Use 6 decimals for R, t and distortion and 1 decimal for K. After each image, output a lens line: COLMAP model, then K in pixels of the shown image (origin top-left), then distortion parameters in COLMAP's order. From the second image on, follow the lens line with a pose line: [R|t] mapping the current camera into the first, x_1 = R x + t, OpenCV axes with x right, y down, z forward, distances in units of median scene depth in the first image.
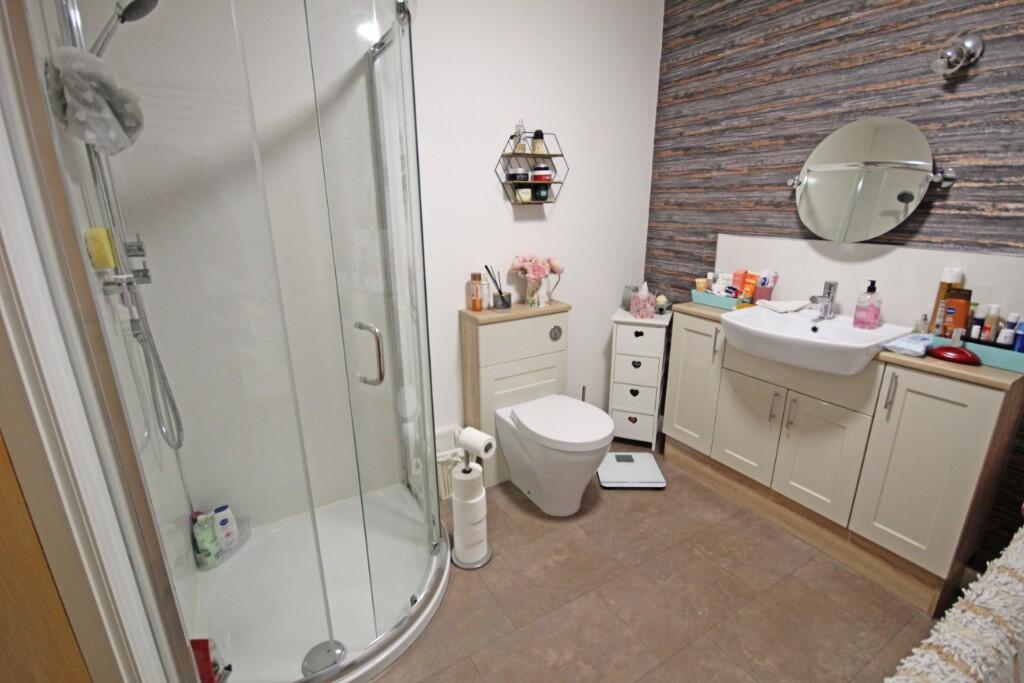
lens RADIAL K [[472.8, 0, 519.3], [0, 472.8, 340.8], [0, 0, 1]] dist [-0.000889, -0.000979]
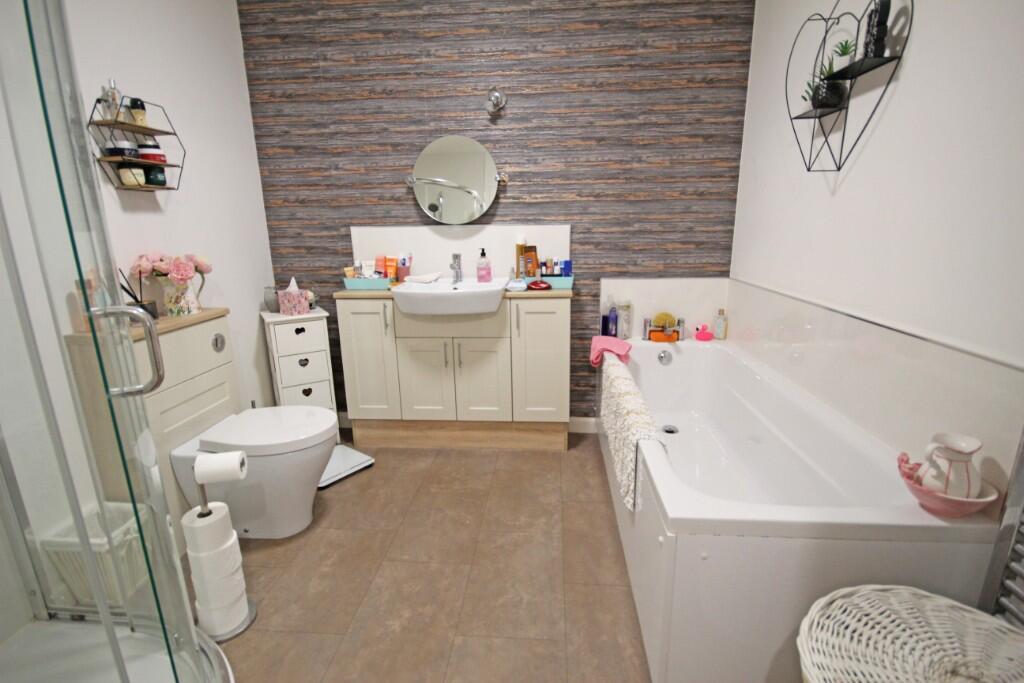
lens RADIAL K [[472.8, 0, 519.3], [0, 472.8, 340.8], [0, 0, 1]] dist [-0.000889, -0.000979]
pose [[0.577143, -0.198252, 0.792214, -0.296038], [0.246142, 0.967202, 0.062723, 0.063232], [-0.778666, 0.158797, 0.607012, 0.067602]]
